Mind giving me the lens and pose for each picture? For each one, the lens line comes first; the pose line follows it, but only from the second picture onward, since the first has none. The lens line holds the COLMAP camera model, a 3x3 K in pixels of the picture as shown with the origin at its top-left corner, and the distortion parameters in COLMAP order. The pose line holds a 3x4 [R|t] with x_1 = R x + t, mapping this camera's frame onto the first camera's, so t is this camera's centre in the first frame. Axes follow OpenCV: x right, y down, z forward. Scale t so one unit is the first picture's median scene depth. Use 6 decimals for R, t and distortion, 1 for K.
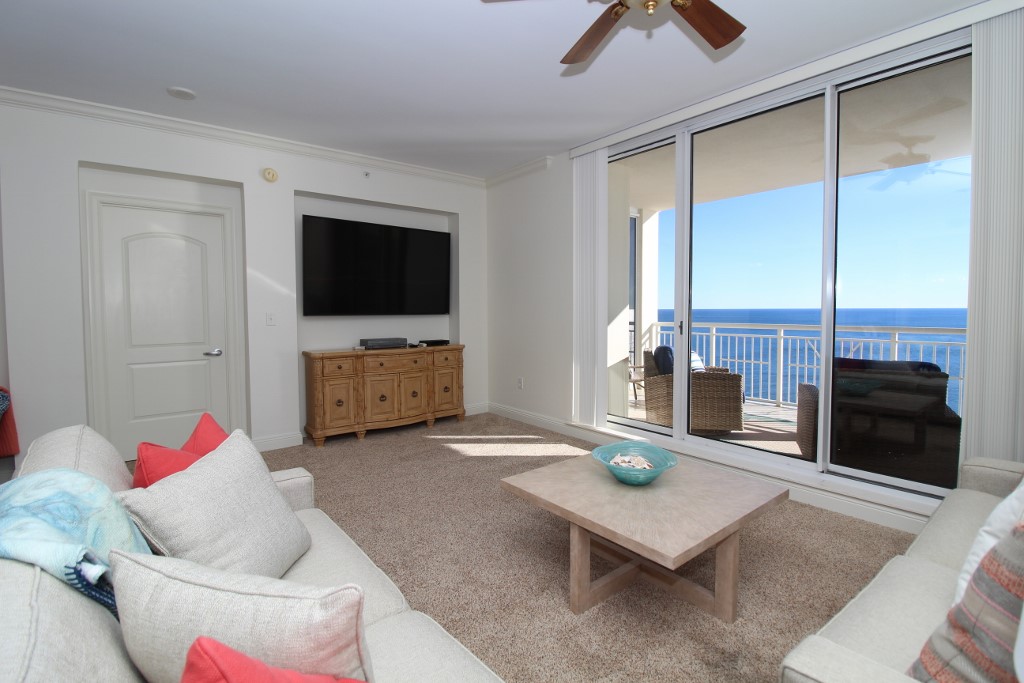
lens RADIAL K [[474.6, 0, 514.6], [0, 474.6, 326.4], [0, 0, 1]] dist [0.001803, -0.013507]
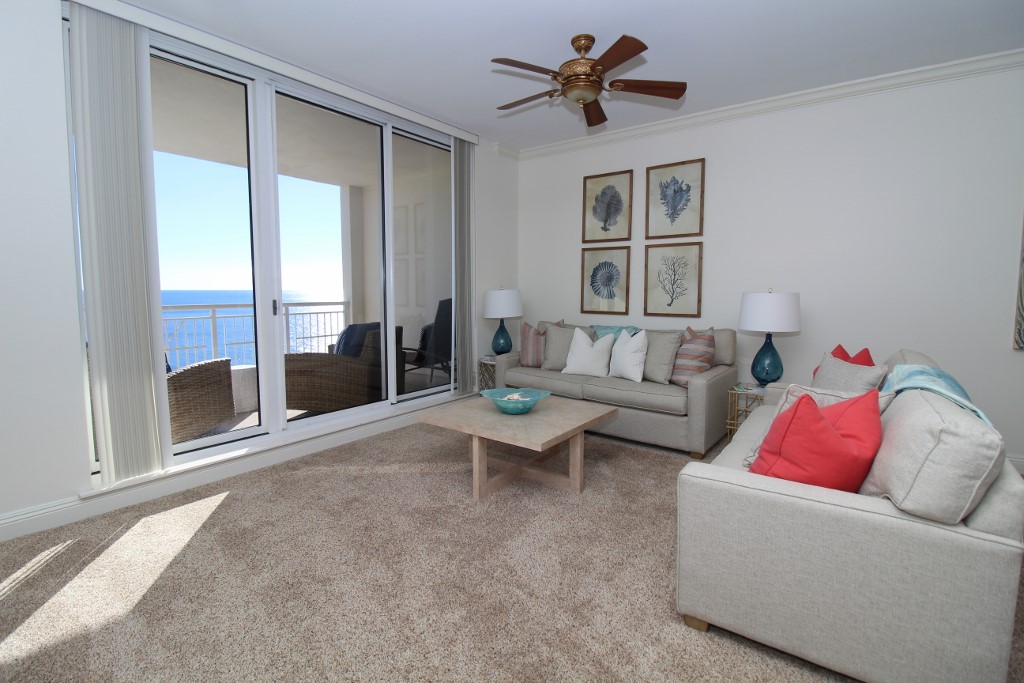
lens RADIAL K [[474.6, 0, 514.6], [0, 474.6, 326.4], [0, 0, 1]] dist [0.001803, -0.013507]
pose [[-0.243894, -0.069242, 0.967327, -0.521155], [0.037257, 0.996043, 0.080691, -0.013781], [-0.969086, 0.055720, -0.240349, 0.658583]]
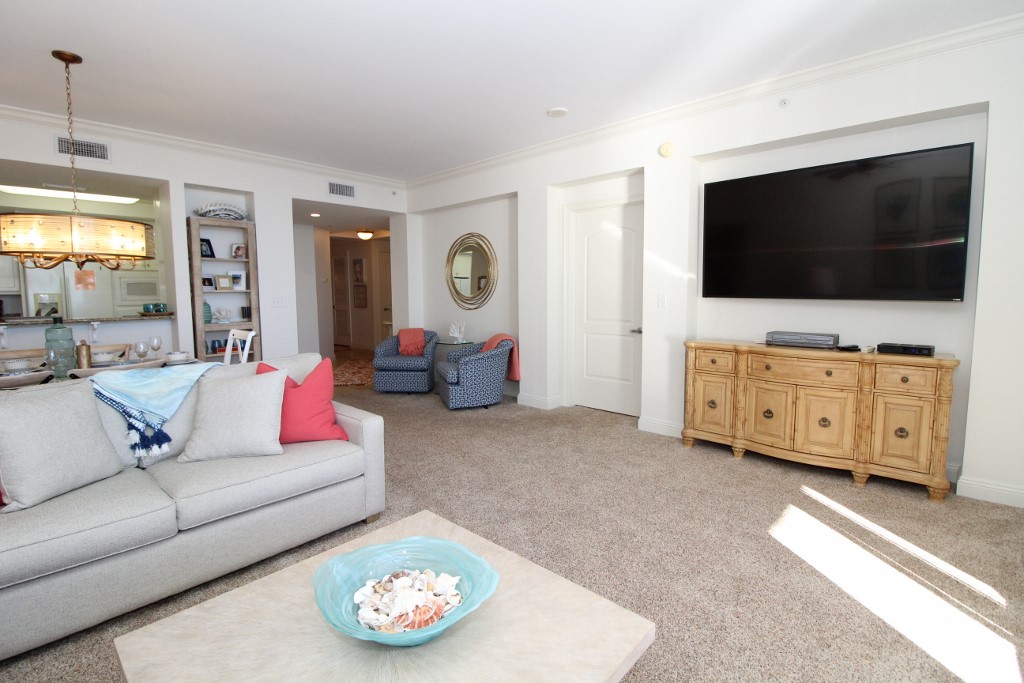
lens RADIAL K [[477.7, 0, 515.7], [0, 477.7, 329.5], [0, 0, 1]] dist [0.000253, -0.012226]
pose [[0.149633, 0.084021, -0.985165, 0.387743], [-0.032807, 0.996256, 0.079984, -0.024186], [0.988197, 0.020352, 0.151830, 0.525232]]
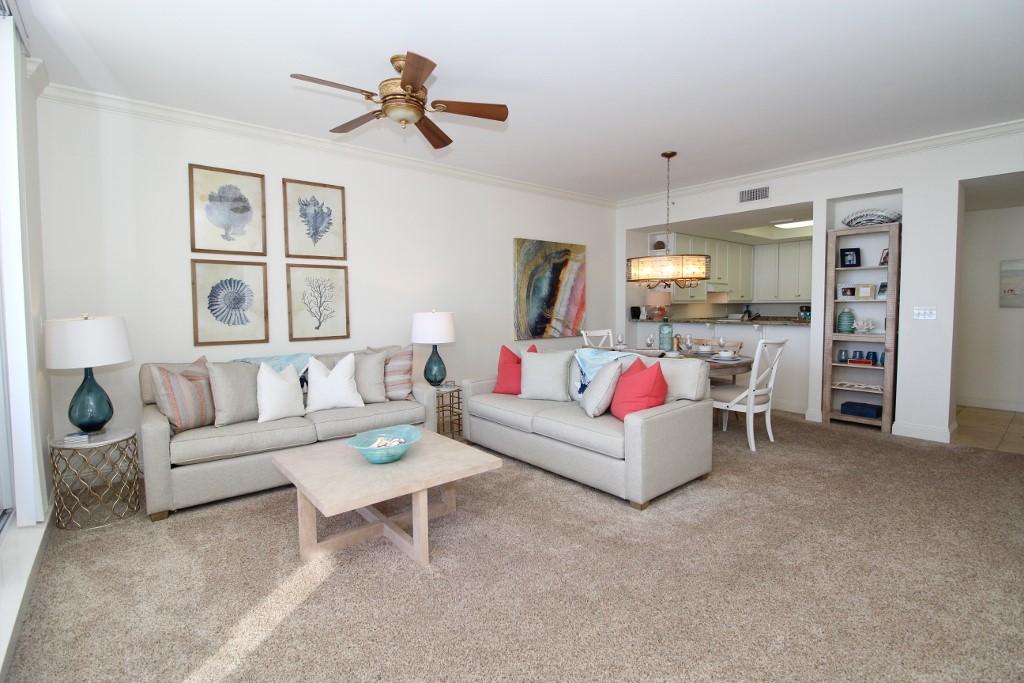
lens RADIAL K [[477.7, 0, 515.7], [0, 477.7, 329.5], [0, 0, 1]] dist [0.000253, -0.012226]
pose [[-0.999676, 0.015542, -0.020150, -0.015968], [0.013637, 0.995716, 0.091456, -0.046296], [0.021485, 0.091152, -0.995605, 1.073865]]
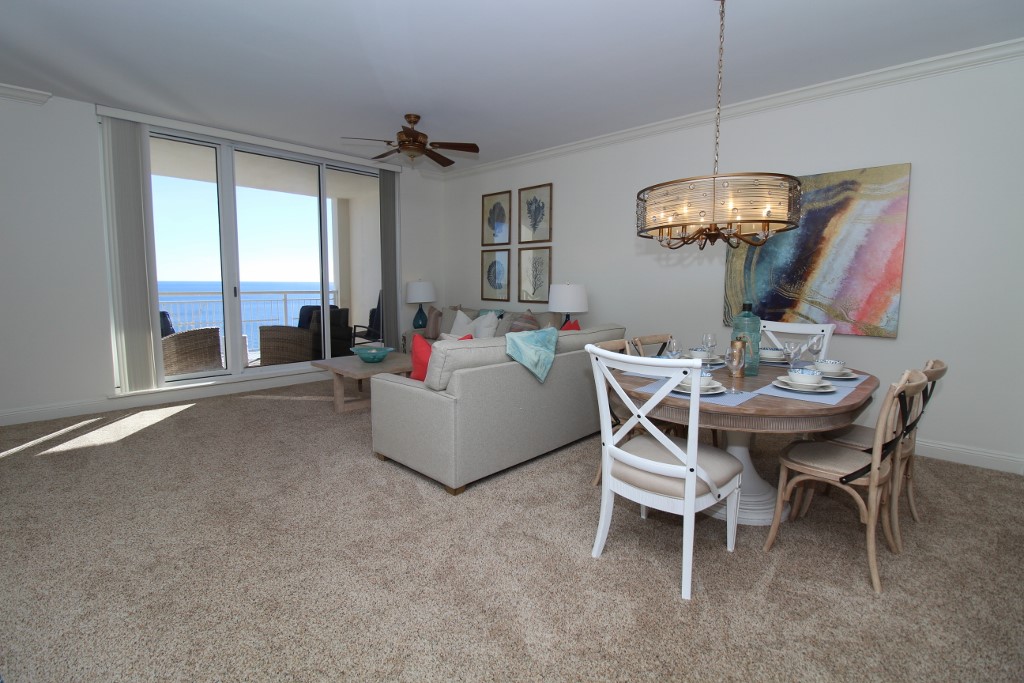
lens RADIAL K [[474.6, 0, 514.6], [0, 474.6, 326.4], [0, 0, 1]] dist [0.001803, -0.013507]
pose [[-0.127412, -0.087308, 0.988000, -0.930323], [0.032761, 0.995204, 0.092169, 0.000634], [-0.991309, 0.044111, -0.123940, 0.318519]]
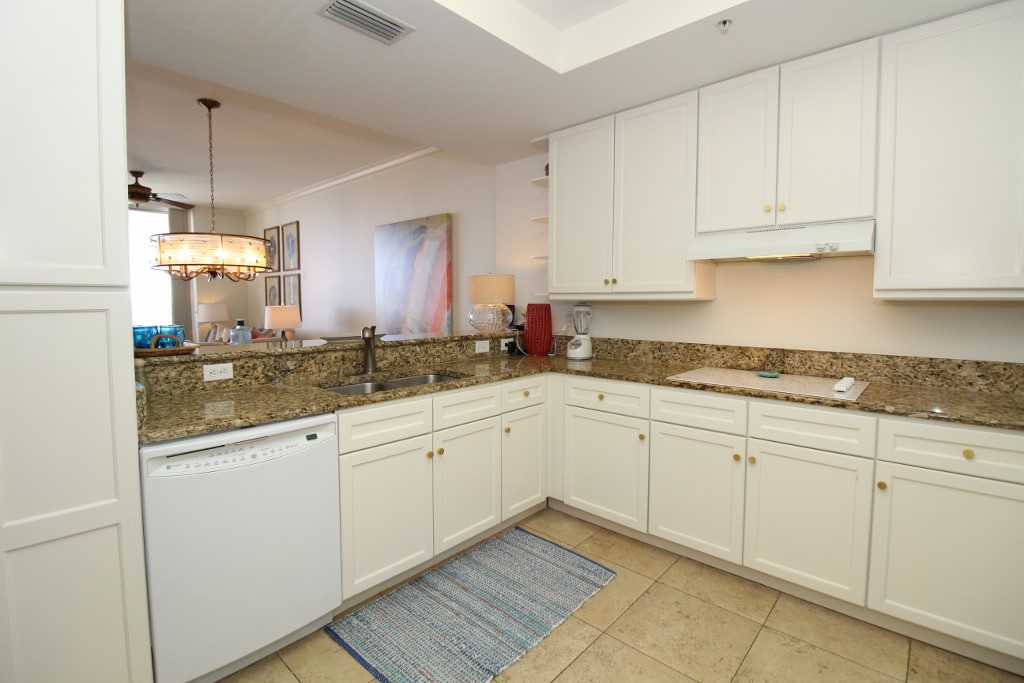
lens RADIAL K [[474.6, 0, 514.6], [0, 474.6, 326.4], [0, 0, 1]] dist [0.001803, -0.013507]
pose [[-0.153644, -0.049659, 0.986878, -1.258451], [0.043758, 0.997415, 0.057002, 0.017790], [-0.987157, 0.051941, -0.151073, -0.373161]]
